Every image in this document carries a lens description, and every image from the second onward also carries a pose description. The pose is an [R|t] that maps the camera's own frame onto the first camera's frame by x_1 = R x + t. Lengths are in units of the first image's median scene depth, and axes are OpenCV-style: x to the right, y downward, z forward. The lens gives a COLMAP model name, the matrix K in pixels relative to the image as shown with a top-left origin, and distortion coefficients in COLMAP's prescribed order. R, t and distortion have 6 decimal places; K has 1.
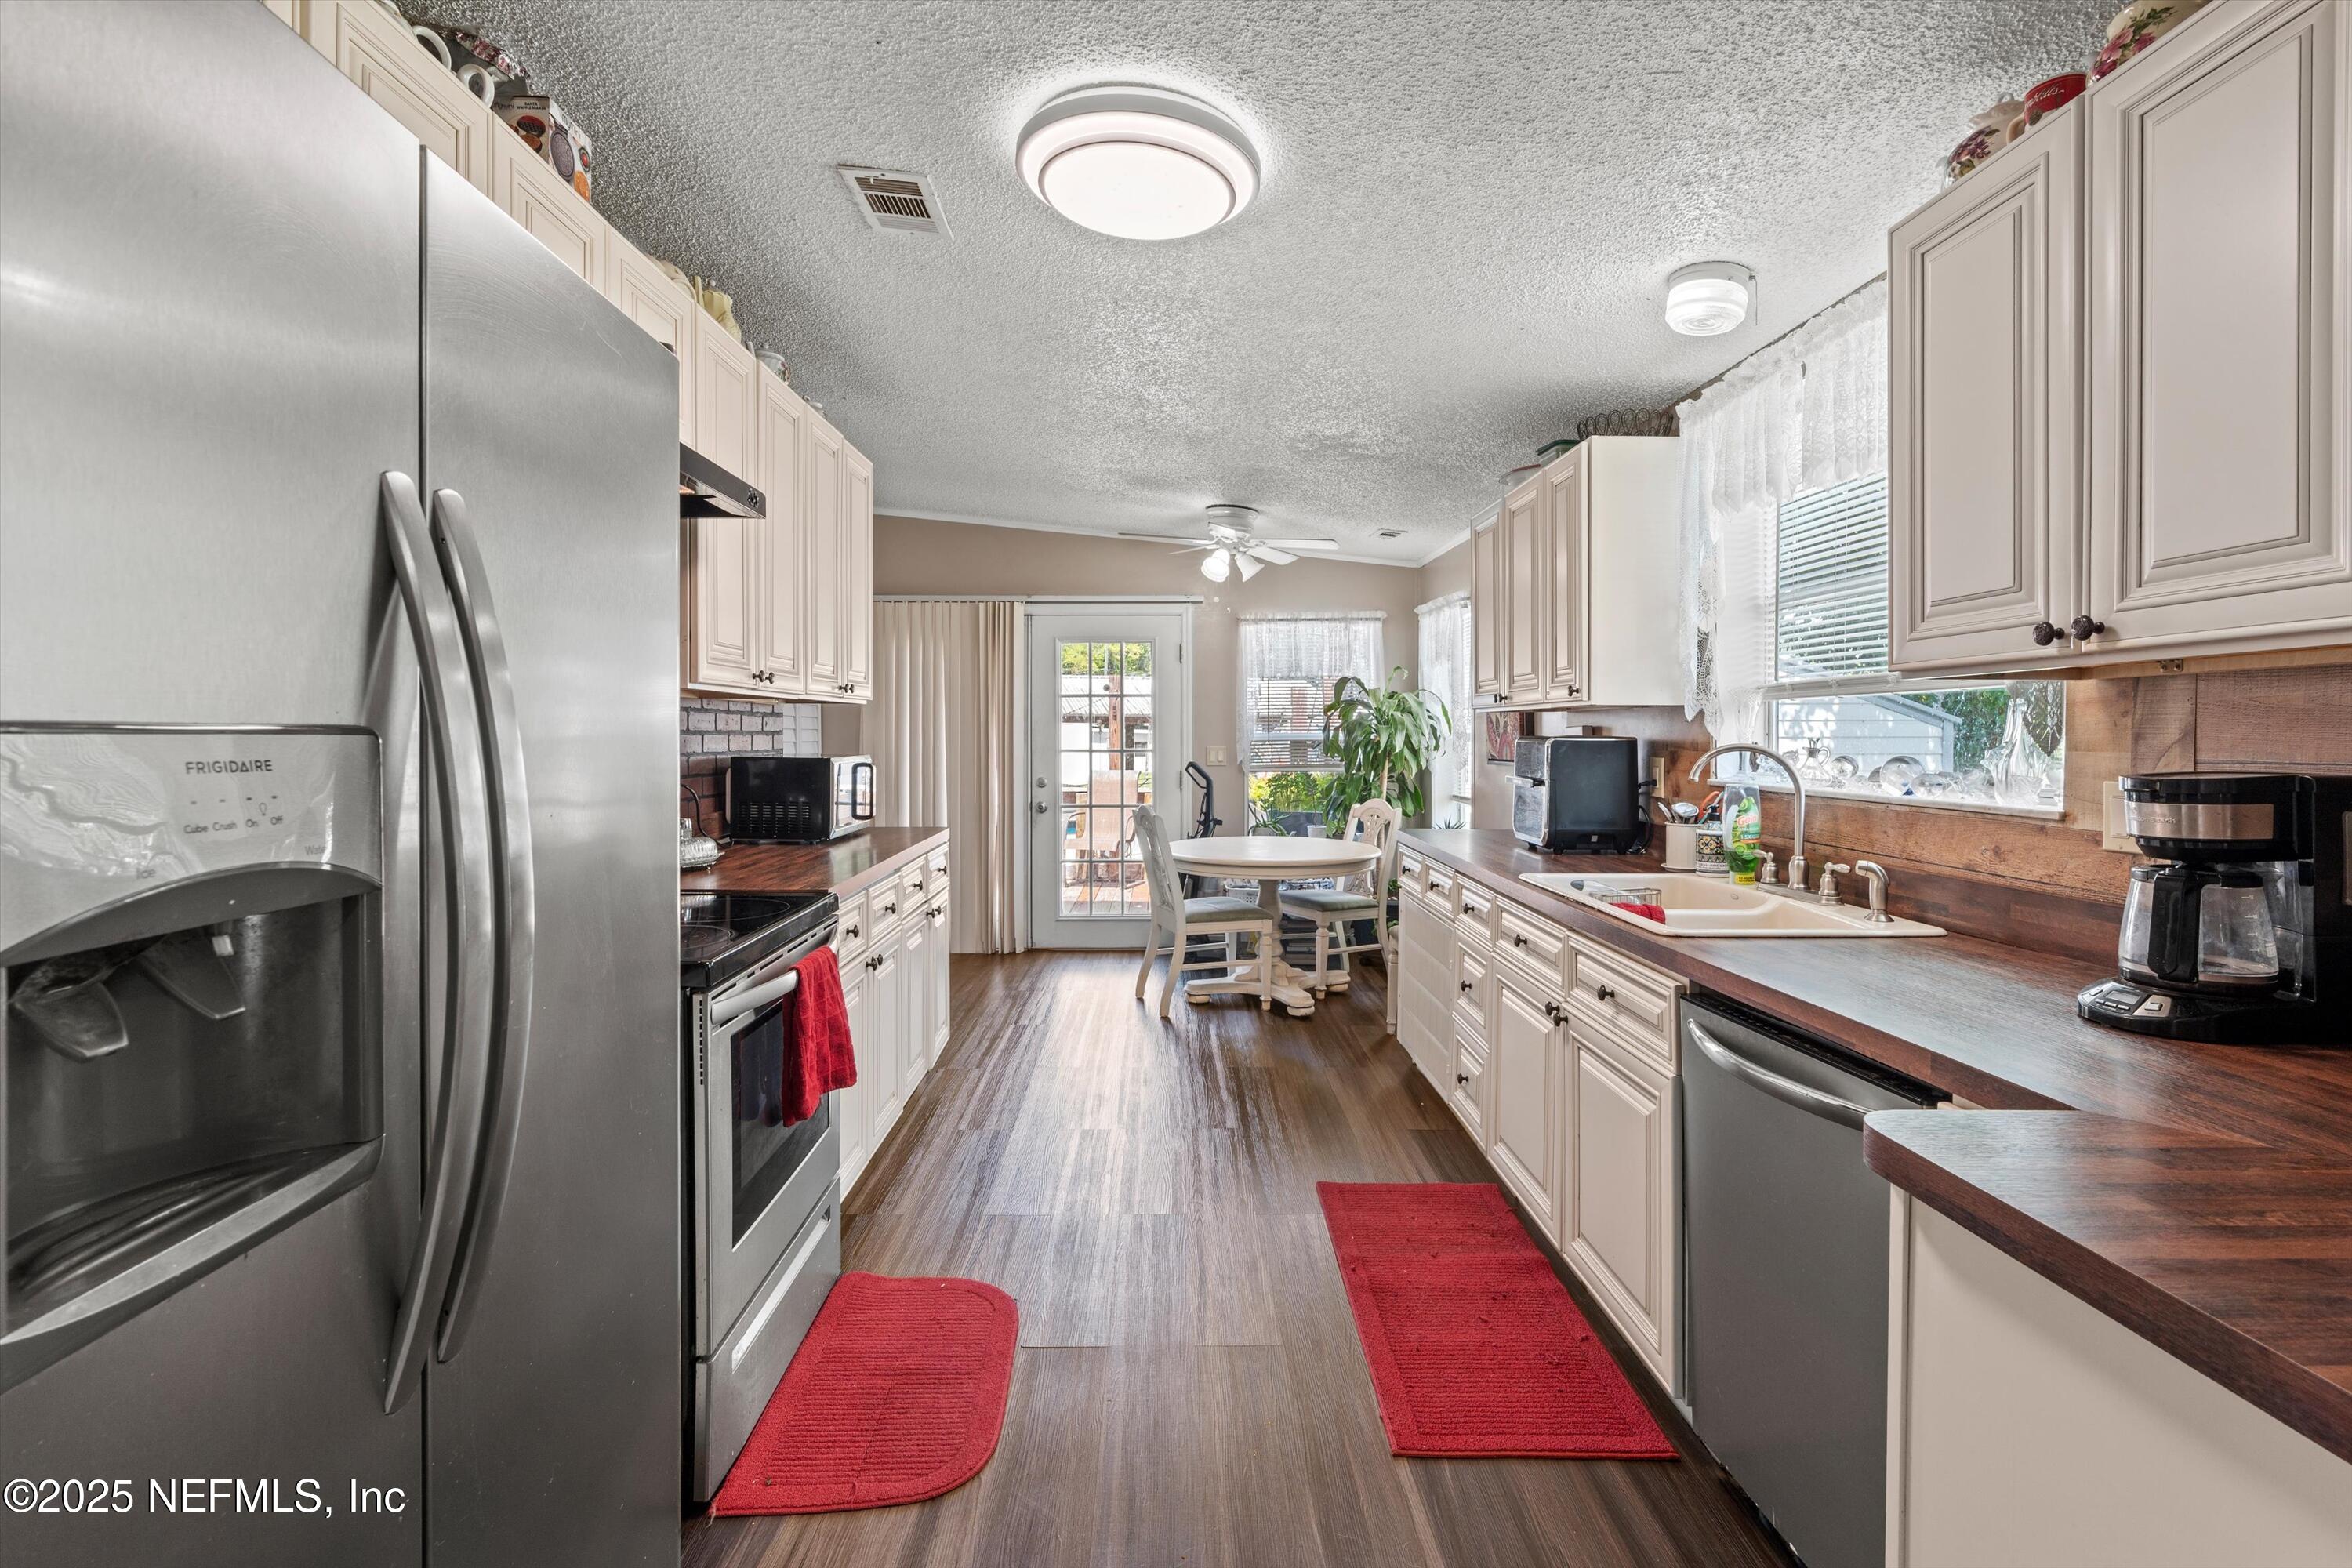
lens RADIAL K [[1068.3, 0, 1140.6], [0, 1068.3, 734.1], [0, 0, 1]] dist [-0.001101, 0.000103]
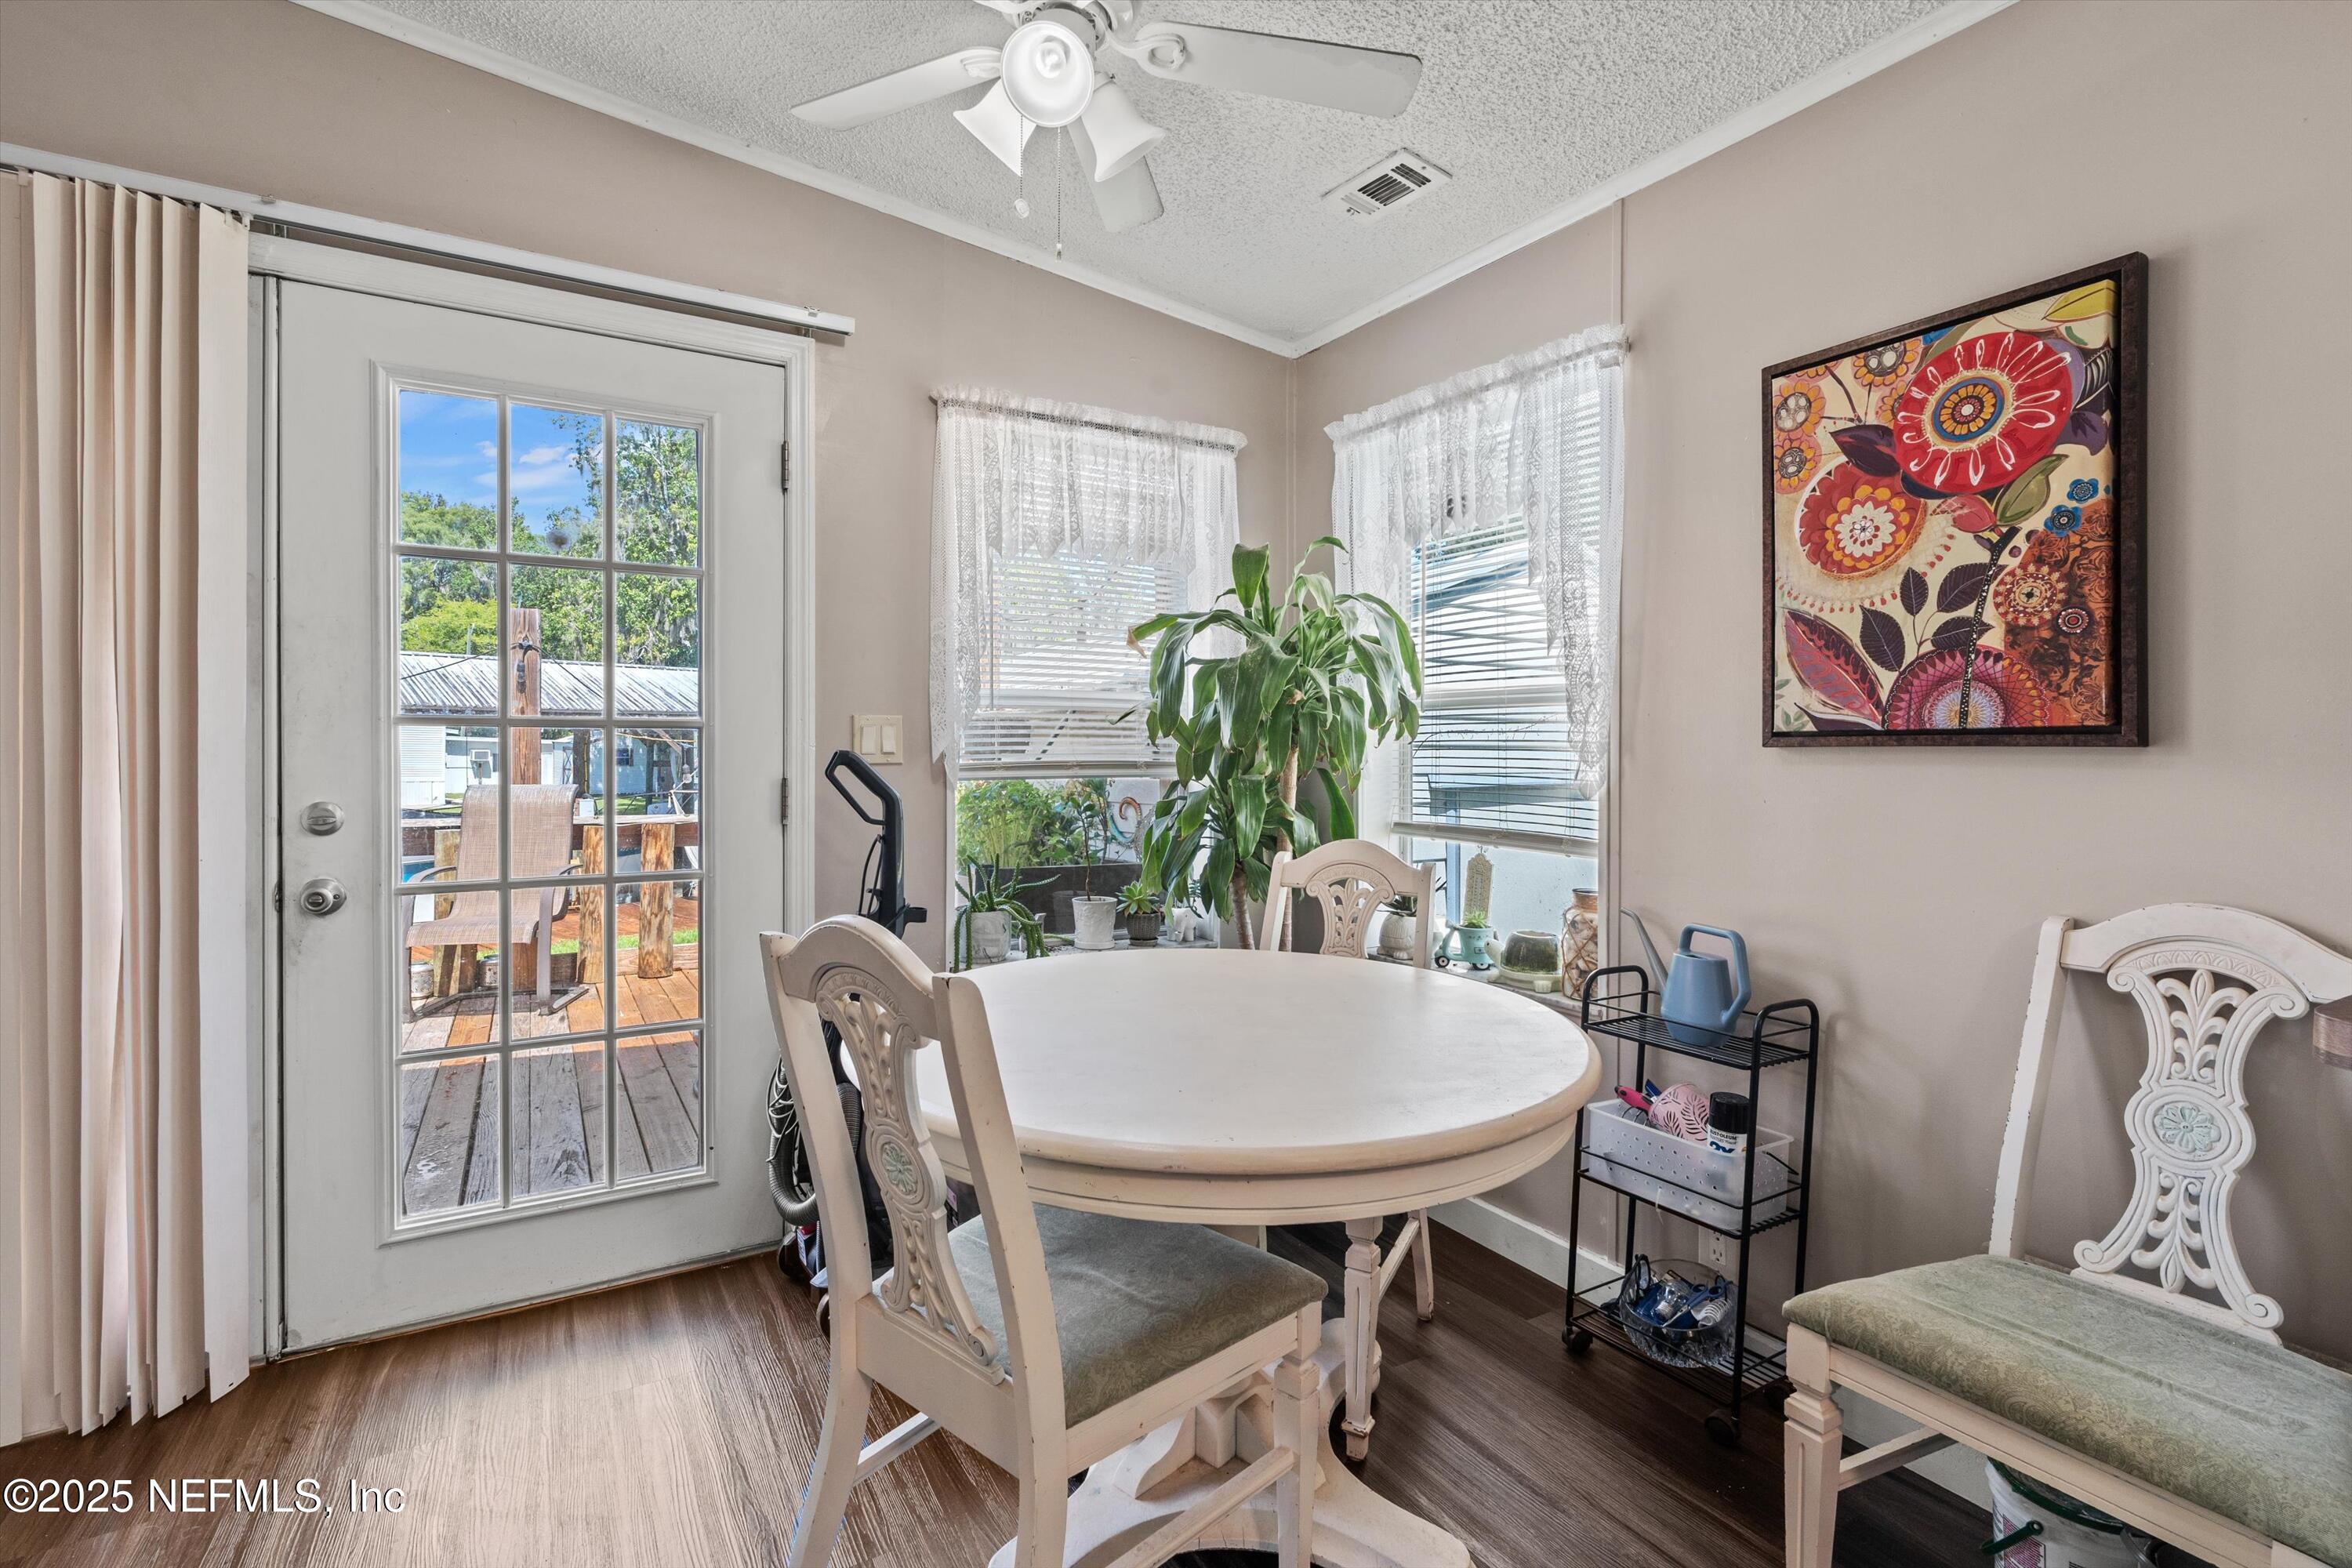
lens RADIAL K [[1068.3, 0, 1167.3], [0, 1068.3, 753.2], [0, 0, 1]] dist [-0.001101, 0.000103]
pose [[0.852496, 0.000349, 0.522733, -0.045526], [-0.004579, 0.999966, 0.006800, 0.022978], [-0.522713, -0.008190, 0.852469, 0.615096]]
